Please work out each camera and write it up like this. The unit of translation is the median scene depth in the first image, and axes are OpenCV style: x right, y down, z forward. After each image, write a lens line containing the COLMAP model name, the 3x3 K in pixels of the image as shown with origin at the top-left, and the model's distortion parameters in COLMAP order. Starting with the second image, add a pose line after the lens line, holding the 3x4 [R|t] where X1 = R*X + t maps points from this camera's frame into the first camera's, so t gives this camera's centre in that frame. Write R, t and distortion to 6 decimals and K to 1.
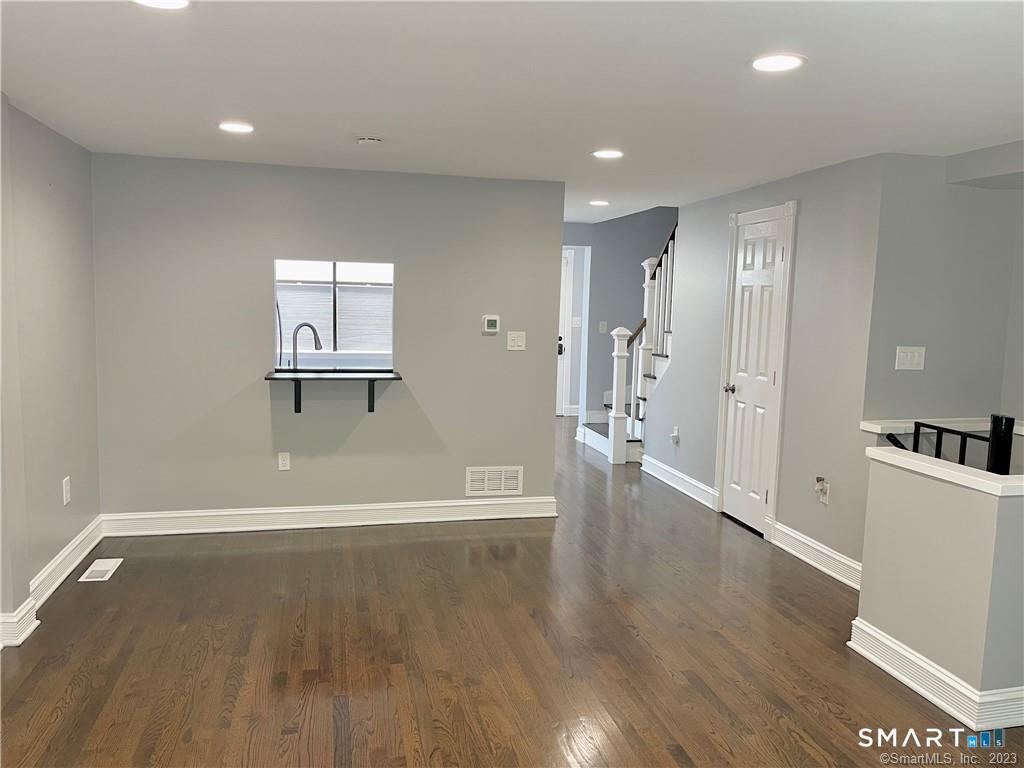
lens RADIAL K [[774.8, 0, 518.4], [0, 774.8, 385.9], [0, 0, 1]] dist [0.048896, -0.011500]
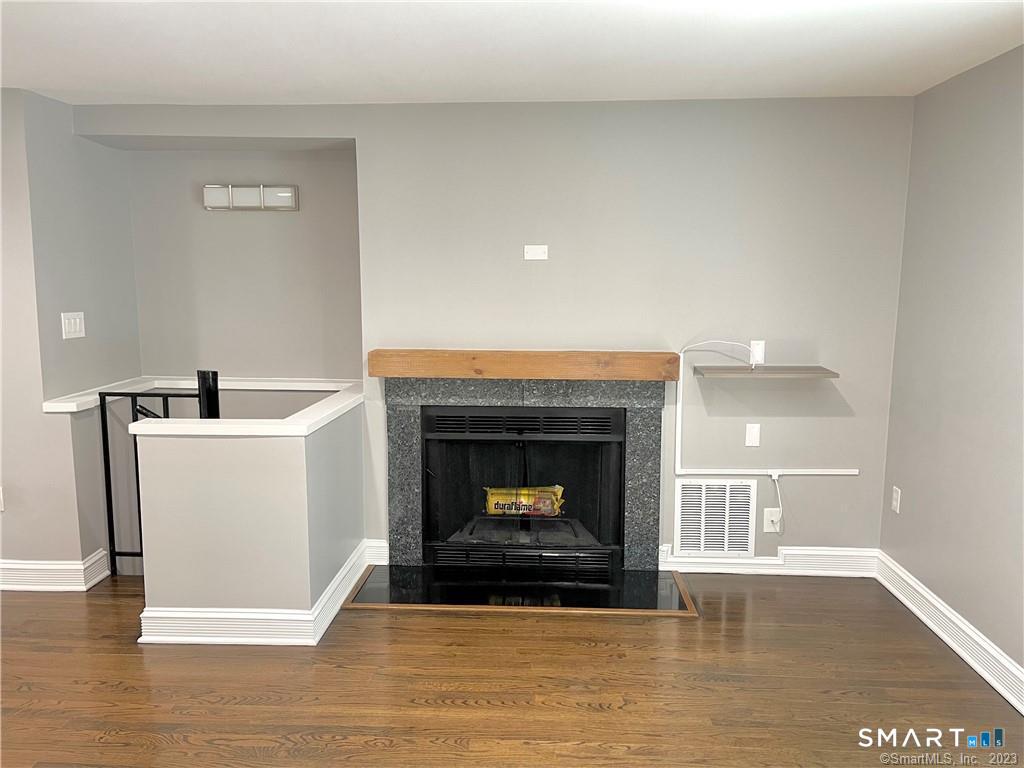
lens RADIAL K [[774.8, 0, 516.3], [0, 774.8, 380.8], [0, 0, 1]] dist [0.048896, -0.011500]
pose [[0.304773, -0.145624, 0.941226, -0.237322], [0.109056, 0.987078, 0.117405, -0.025315], [-0.946161, 0.066865, 0.316716, 0.253812]]
